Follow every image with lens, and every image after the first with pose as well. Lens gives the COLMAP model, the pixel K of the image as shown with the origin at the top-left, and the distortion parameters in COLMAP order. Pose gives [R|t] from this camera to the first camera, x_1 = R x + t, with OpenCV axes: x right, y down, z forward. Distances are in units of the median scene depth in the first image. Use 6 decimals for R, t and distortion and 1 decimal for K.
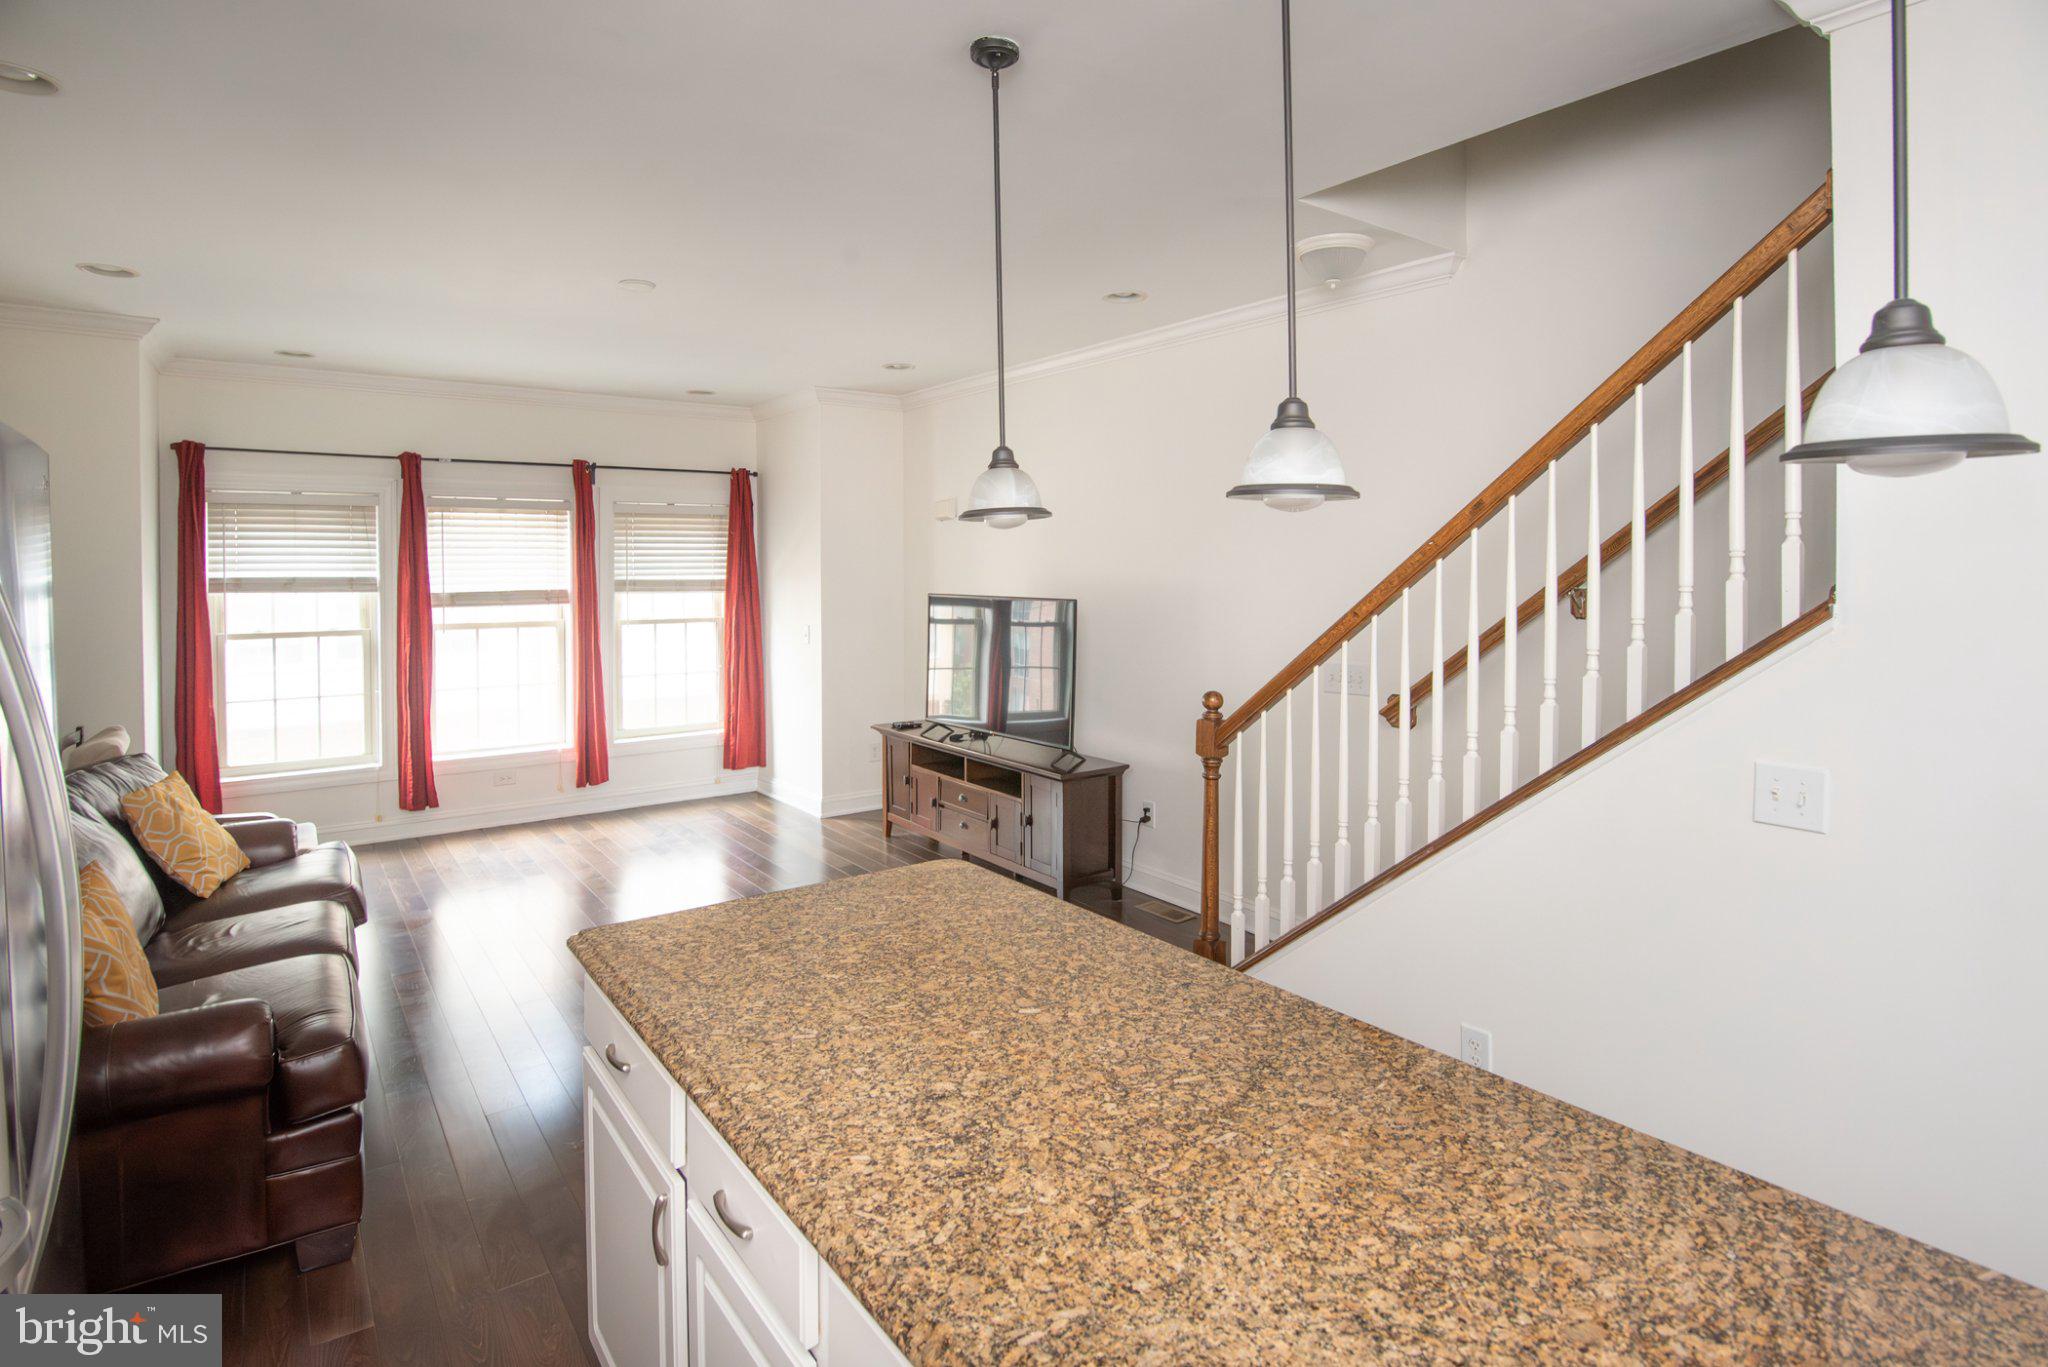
lens RADIAL K [[1058.6, 0, 1045.5], [0, 1058.6, 567.1], [0, 0, 1]] dist [-0.015998, -0.001271]
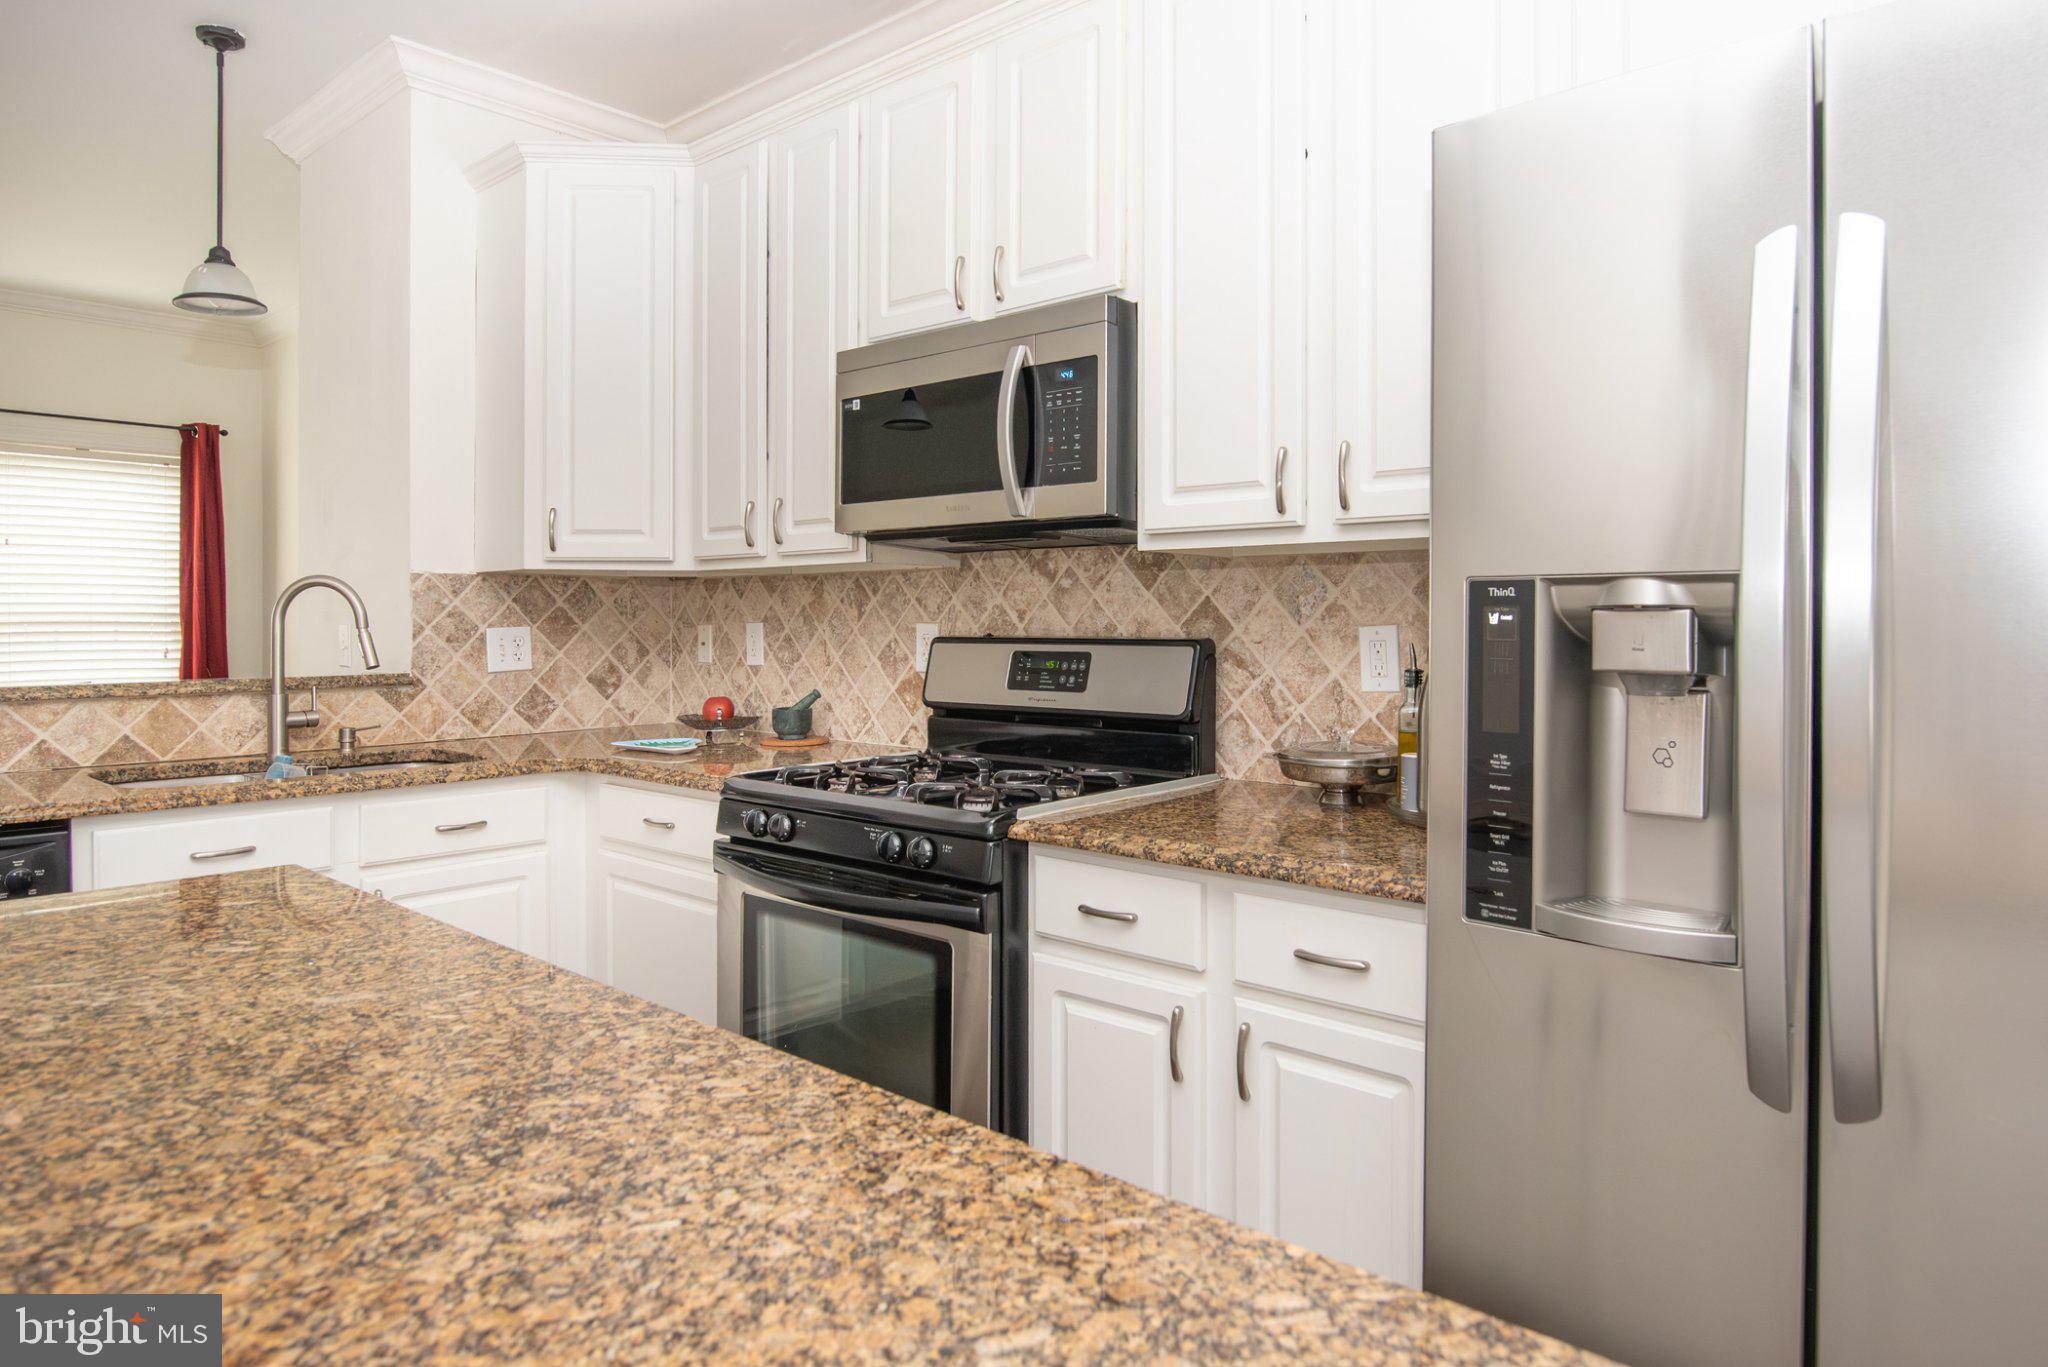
lens RADIAL K [[1236.9, 0, 1101.1], [0, 1236.9, 627.1], [0, 0, 1]] dist [-0.019769, 0.000146]
pose [[-0.973764, 0.007207, -0.227446, -0.152763], [0.005395, 0.999949, 0.008587, 0.209224], [0.227497, 0.007135, -0.973753, 1.166388]]
